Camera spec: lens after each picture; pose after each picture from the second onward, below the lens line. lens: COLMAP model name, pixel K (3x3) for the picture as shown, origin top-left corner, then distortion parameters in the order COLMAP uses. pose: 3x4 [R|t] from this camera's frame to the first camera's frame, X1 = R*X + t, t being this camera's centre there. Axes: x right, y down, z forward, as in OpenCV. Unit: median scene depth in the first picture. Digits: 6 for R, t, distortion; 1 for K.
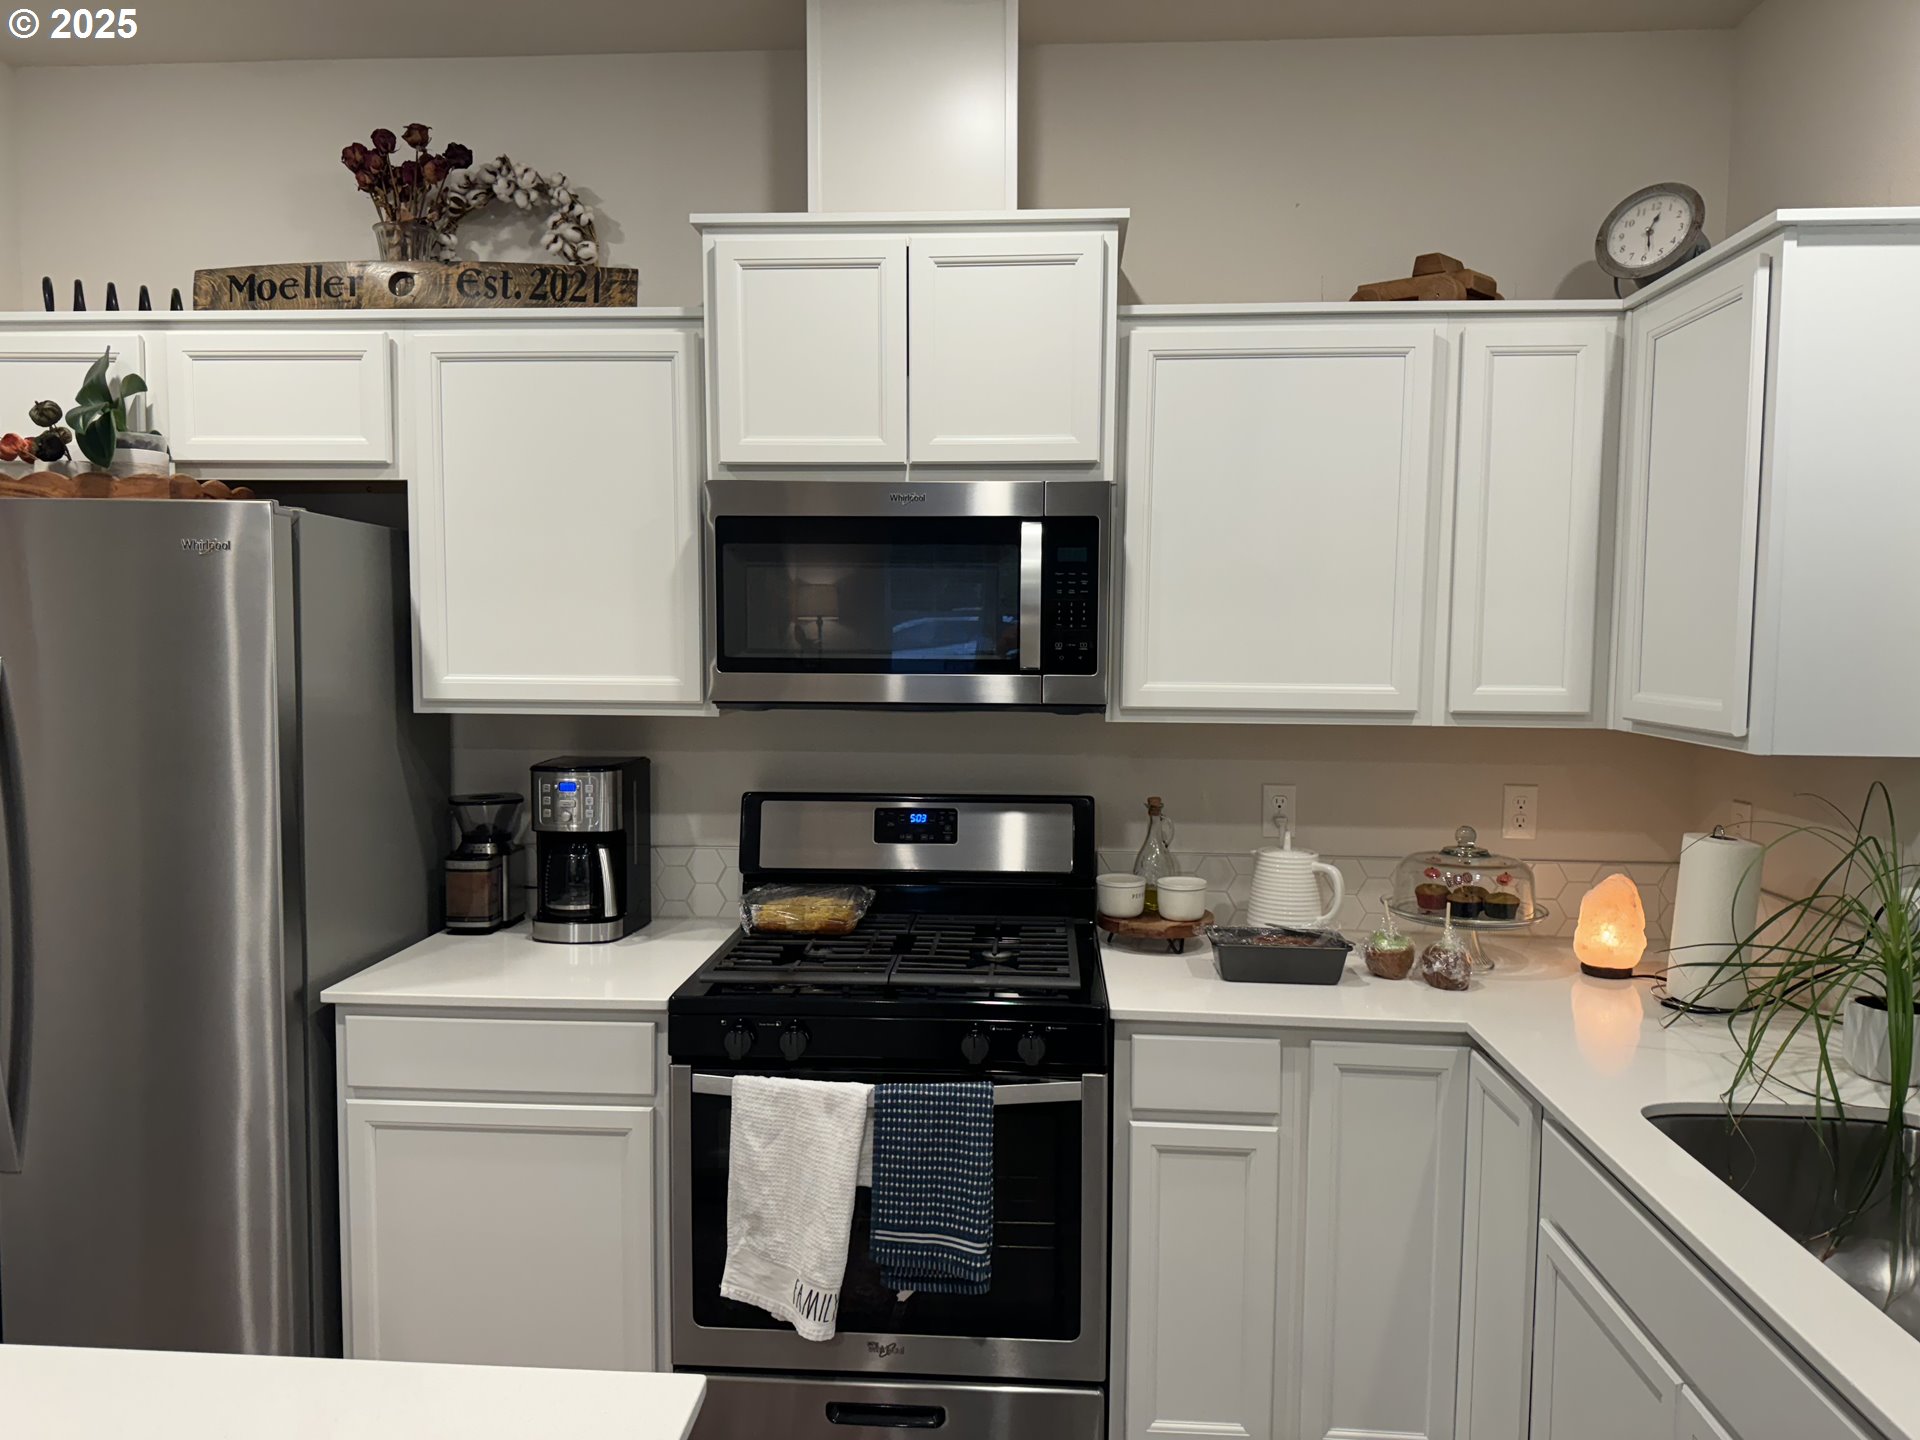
lens RADIAL K [[1336.3, 0, 960.0], [0, 1336.3, 720.0], [0, 0, 1]] dist [0.075153, -0.080970]
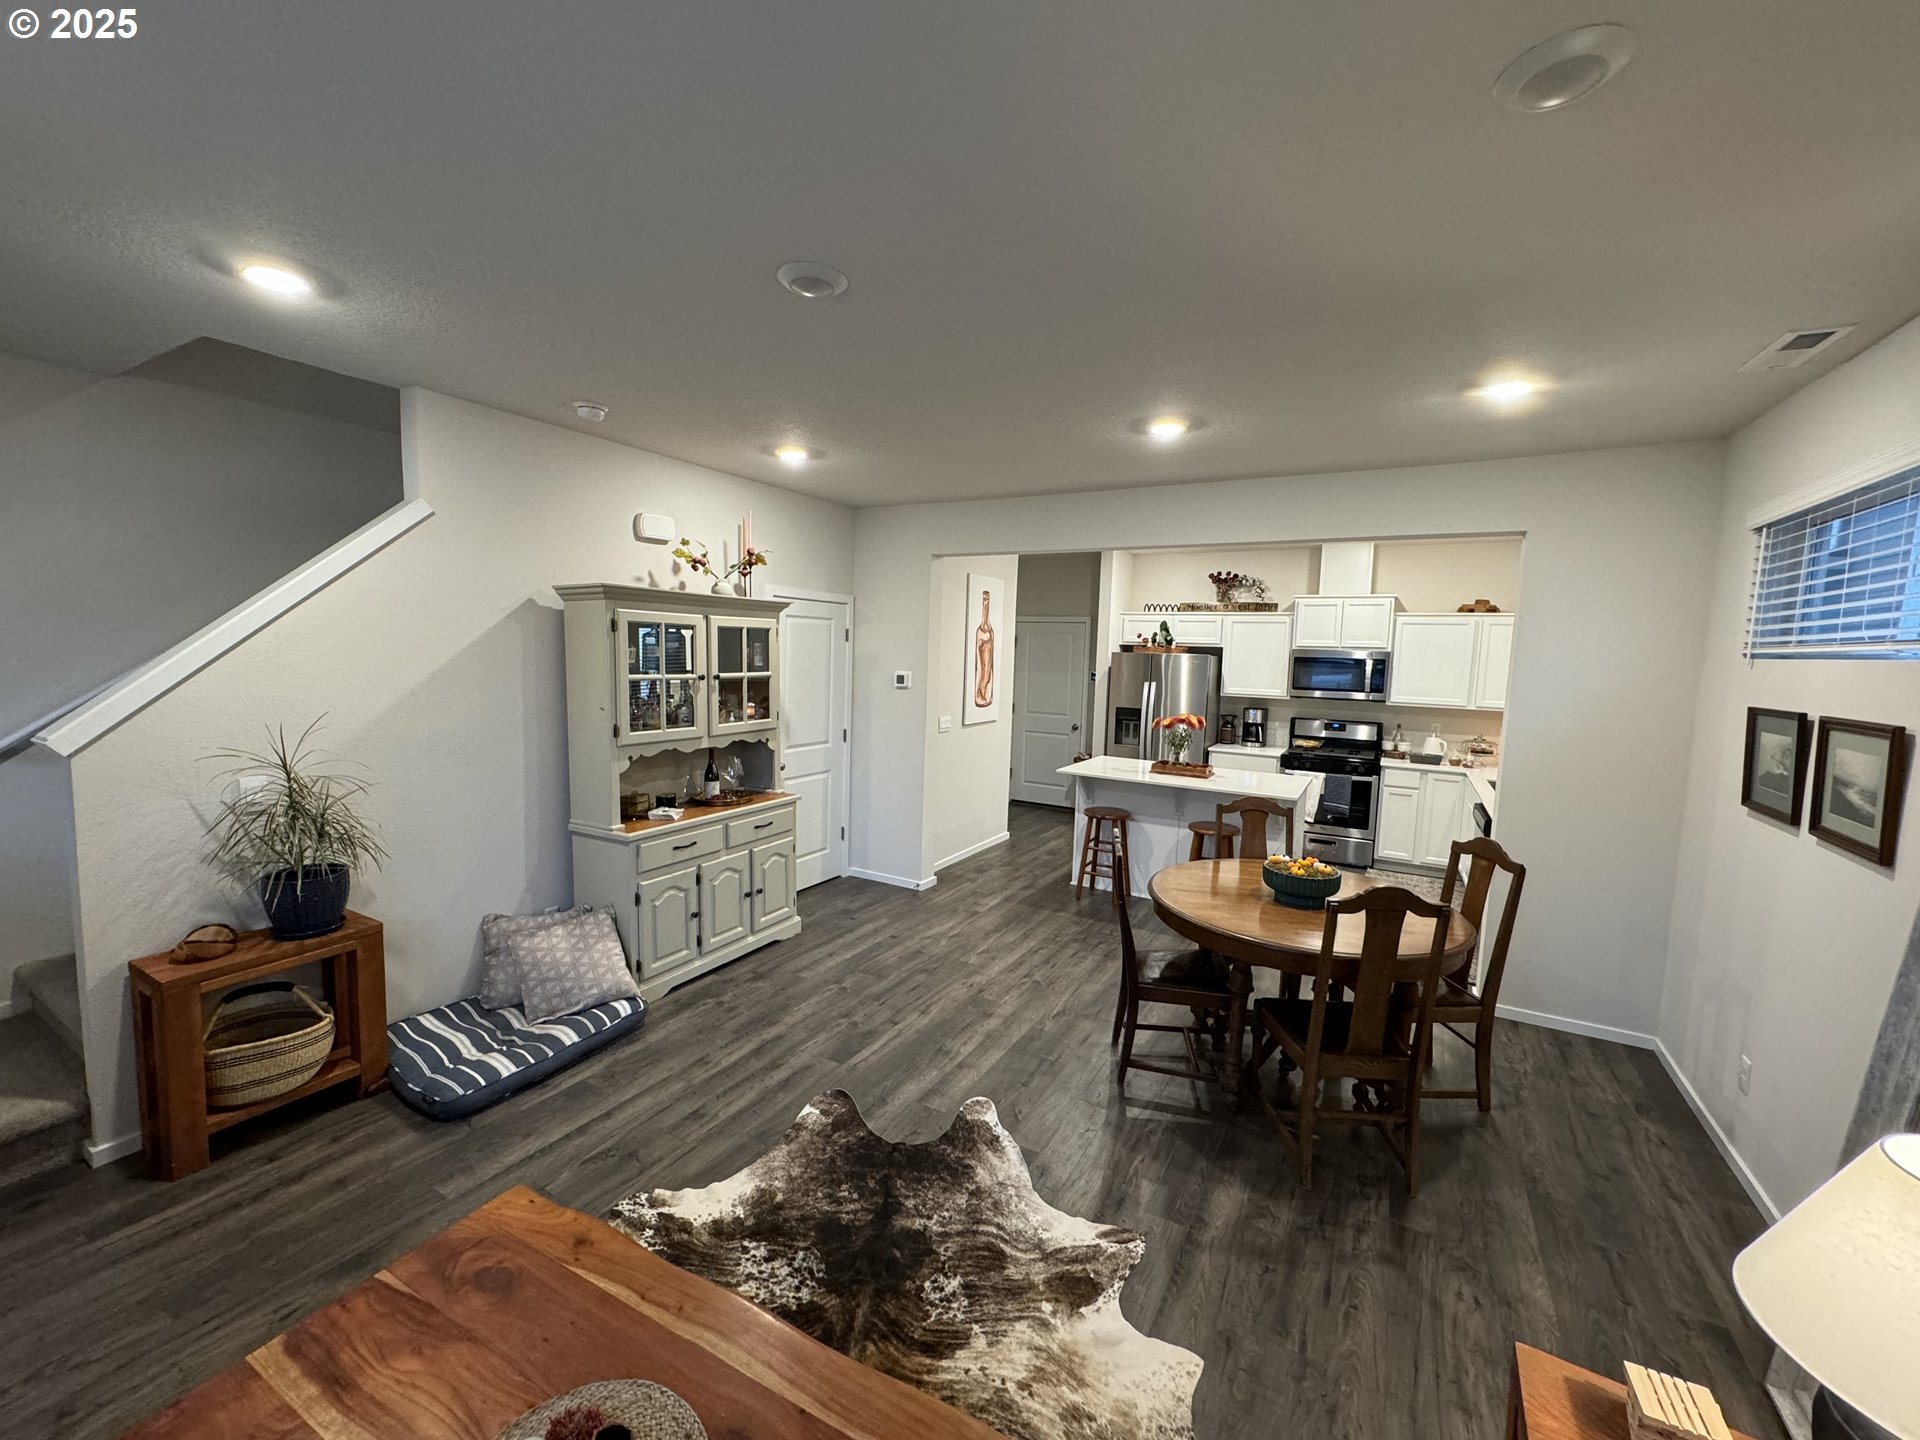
lens RADIAL K [[763.9, 0, 968.6], [0, 763.9, 713.5], [0, 0, 1]] dist [0.022936, -0.008022]
pose [[0.898745, 0.057338, -0.434706, -0.025560], [-0.053649, 0.998344, 0.020763, 0.052446], [0.435177, 0.004661, 0.900333, -1.927318]]
